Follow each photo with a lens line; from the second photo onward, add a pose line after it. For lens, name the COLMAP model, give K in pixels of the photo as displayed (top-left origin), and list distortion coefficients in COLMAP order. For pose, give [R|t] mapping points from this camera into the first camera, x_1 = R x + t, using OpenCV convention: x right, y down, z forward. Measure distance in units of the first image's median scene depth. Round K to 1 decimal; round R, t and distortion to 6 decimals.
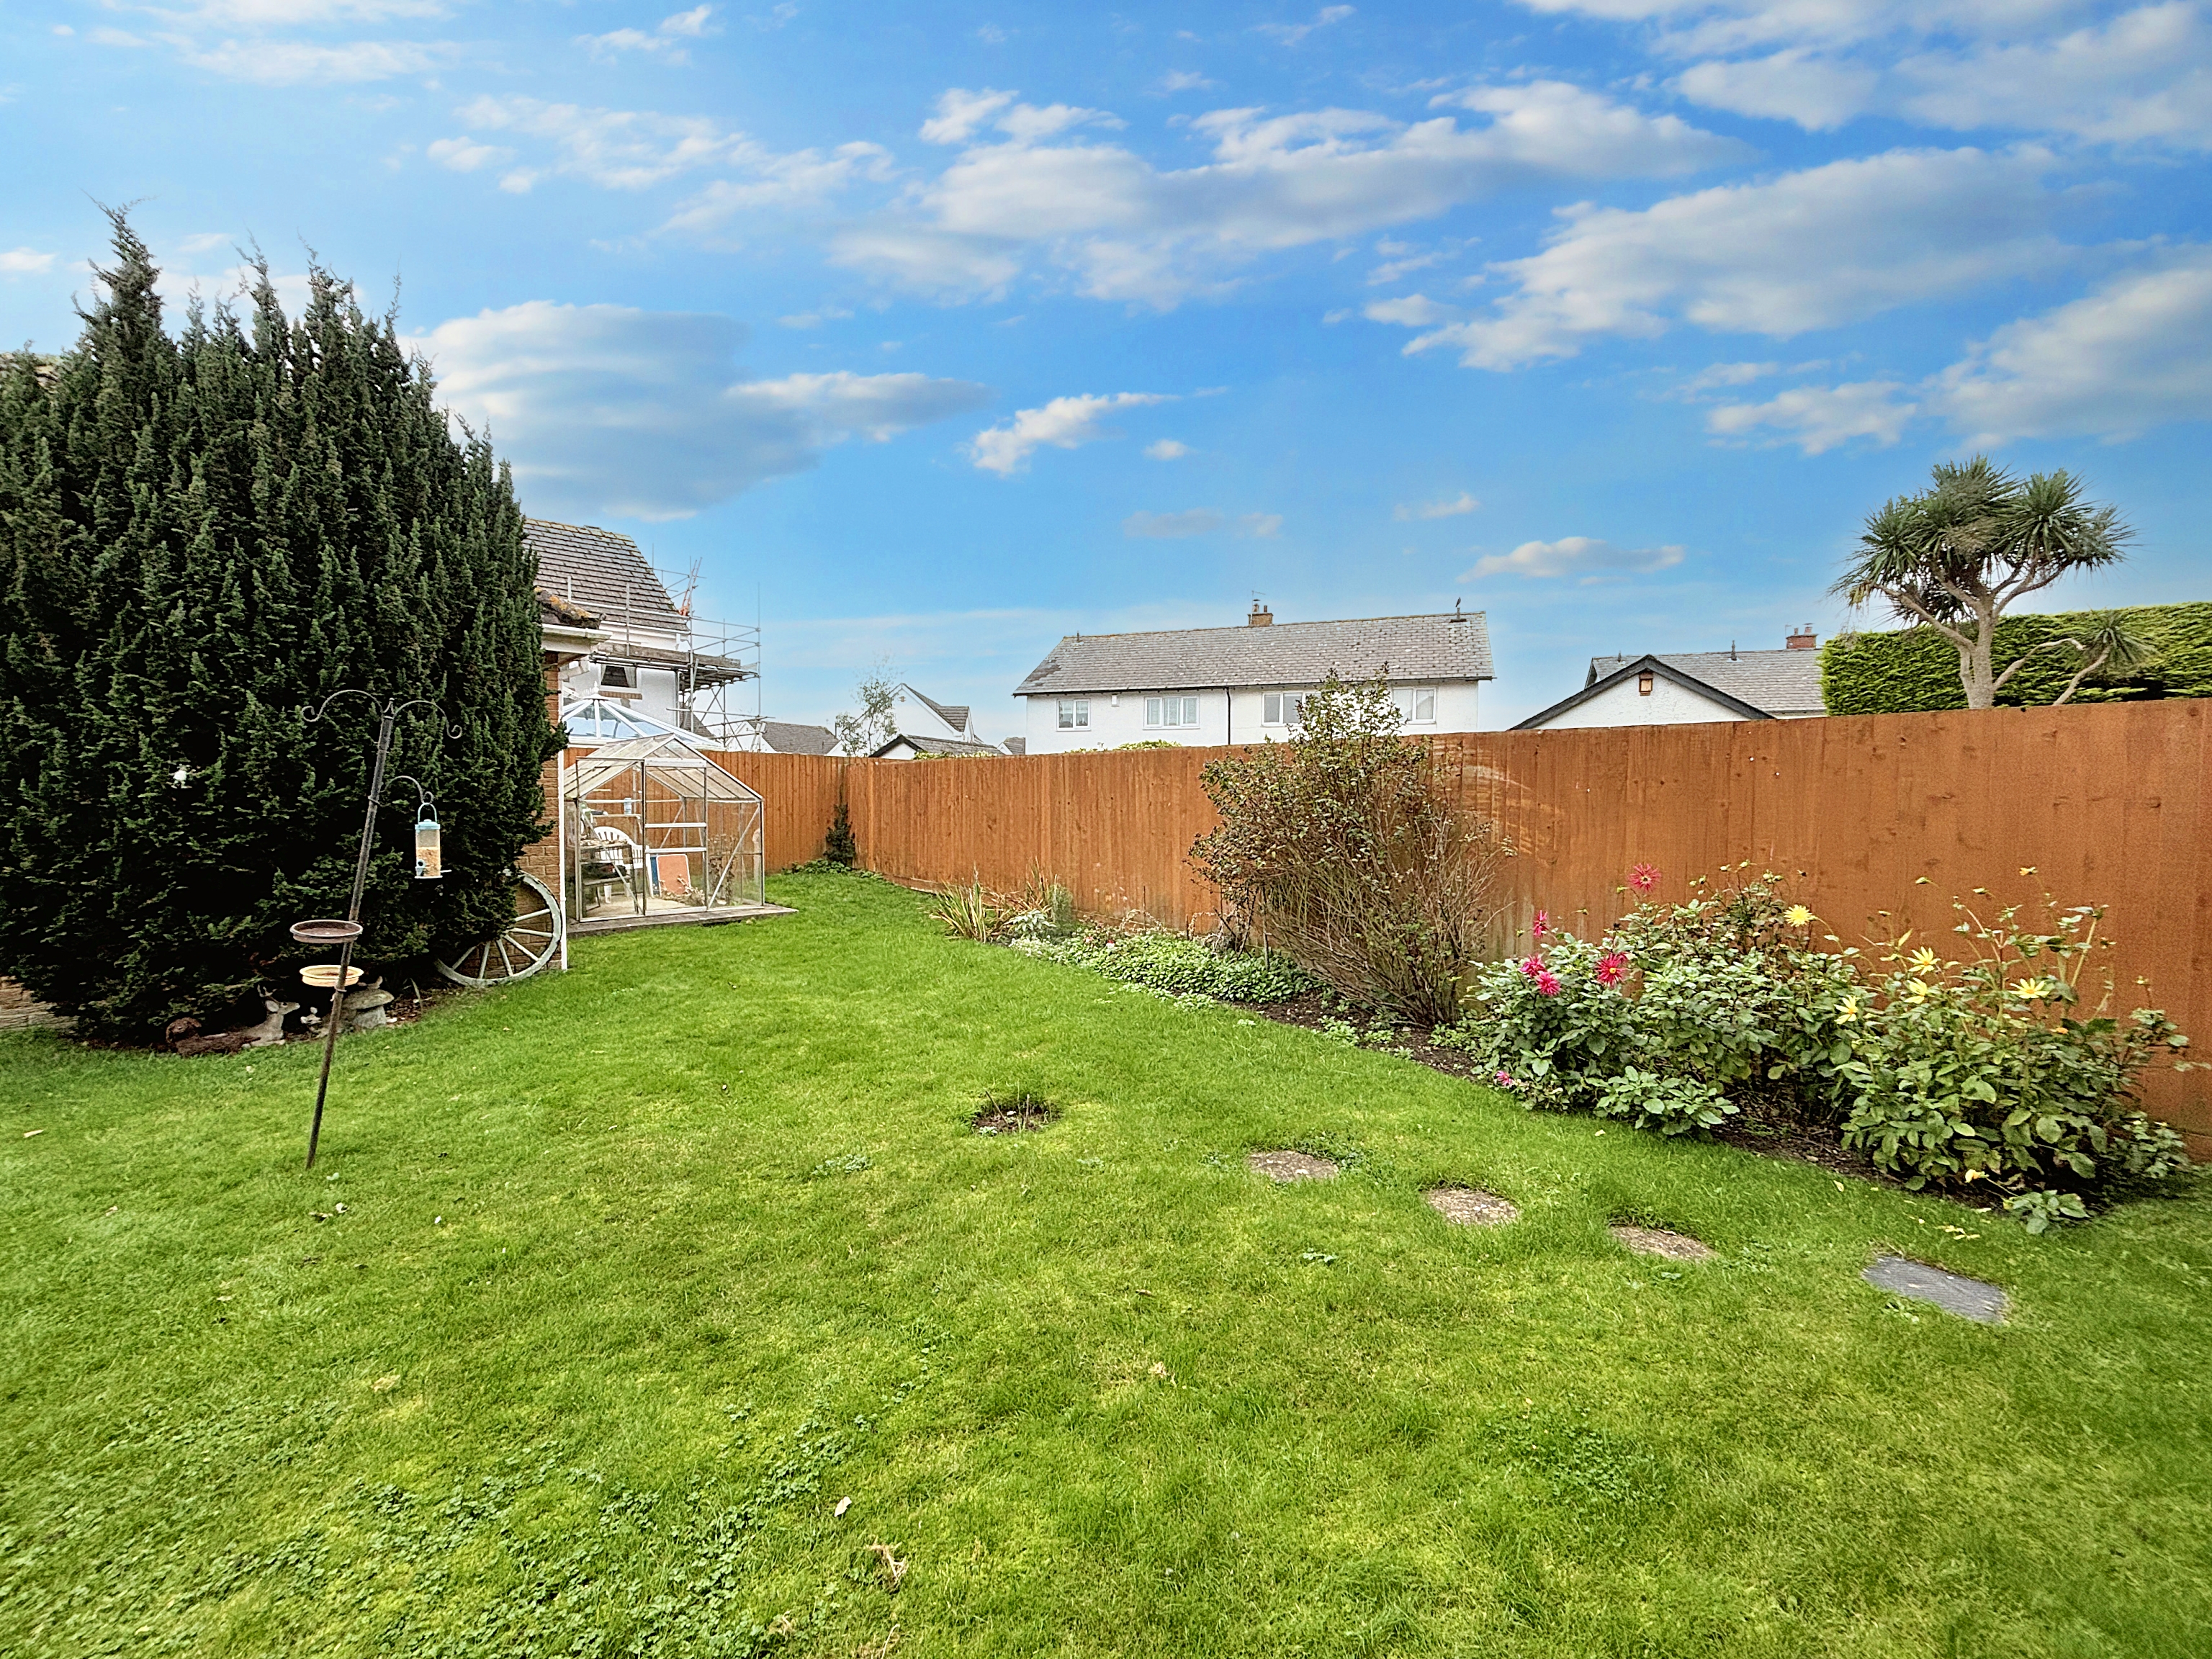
lens RADIAL K [[905.2, 0, 1100.8], [0, 905.2, 822.6], [0, 0, 1]] dist [-0.002017, 0.000139]
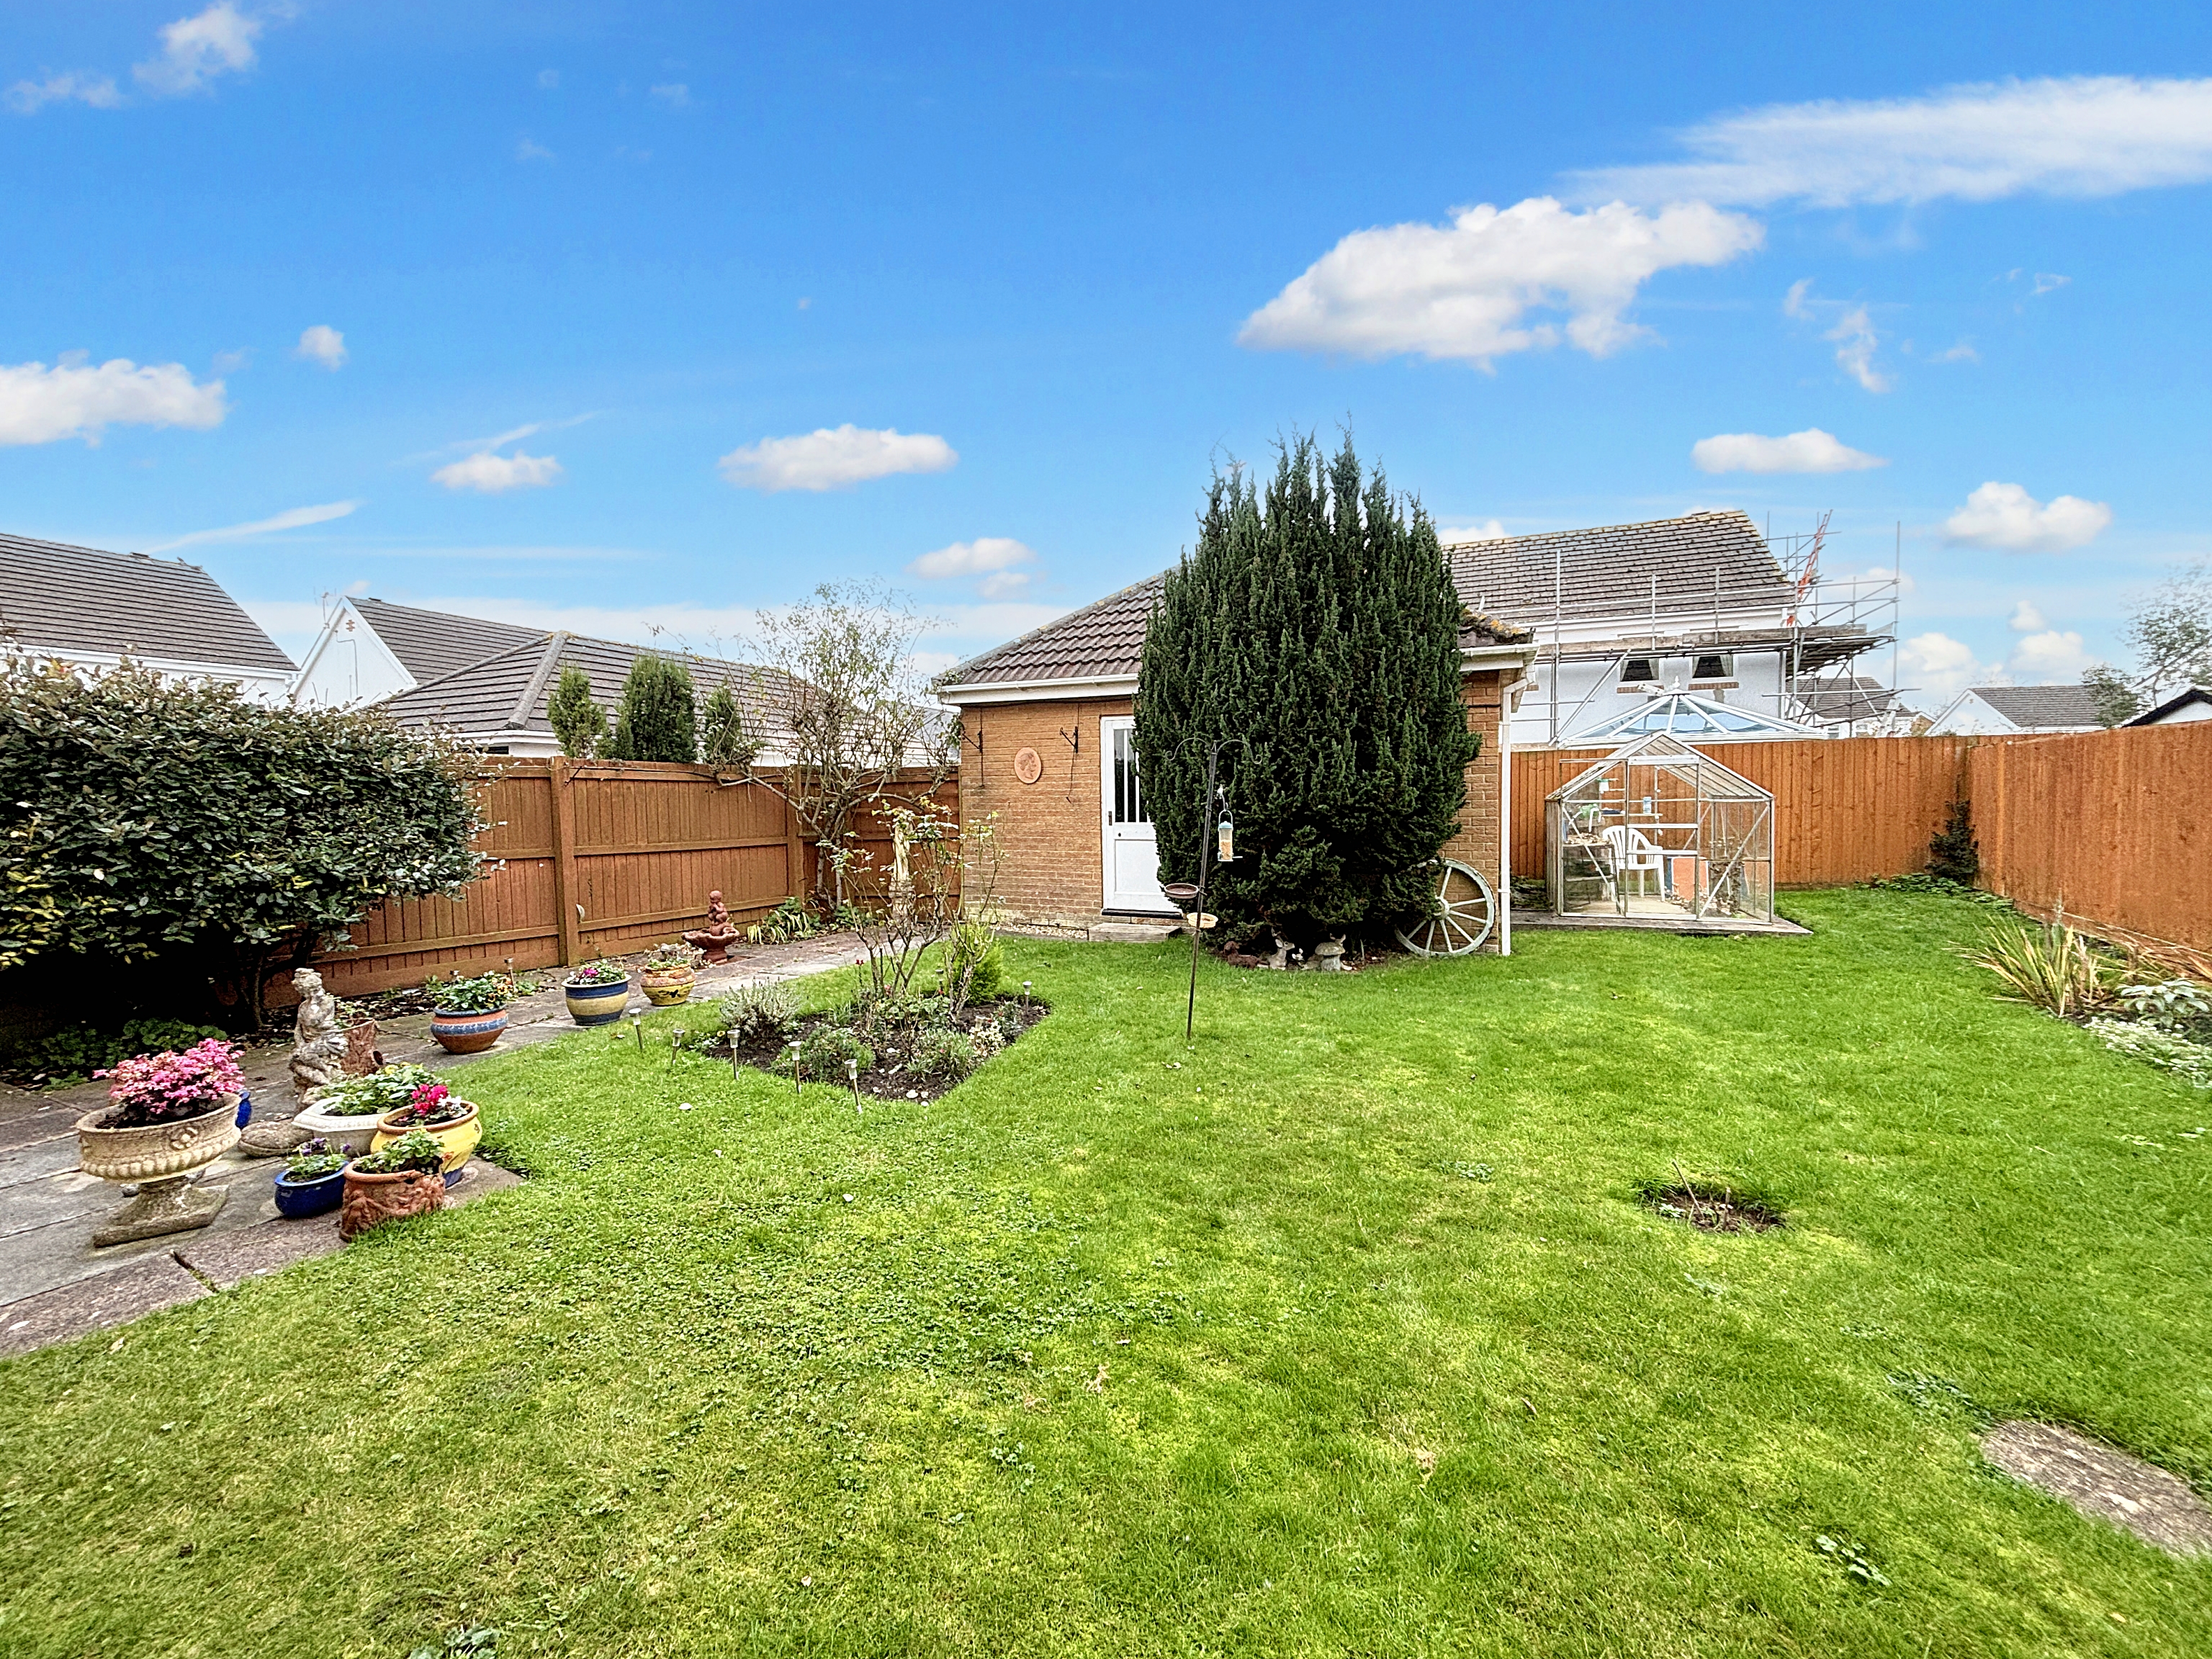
lens RADIAL K [[905.2, 0, 1101.1], [0, 905.2, 828.6], [0, 0, 1]] dist [-0.002017, 0.000139]
pose [[0.363114, 0.020696, -0.931515, 0.344383], [-0.009437, 0.999784, 0.018534, -0.010989], [0.931697, 0.002061, 0.363231, 0.175415]]
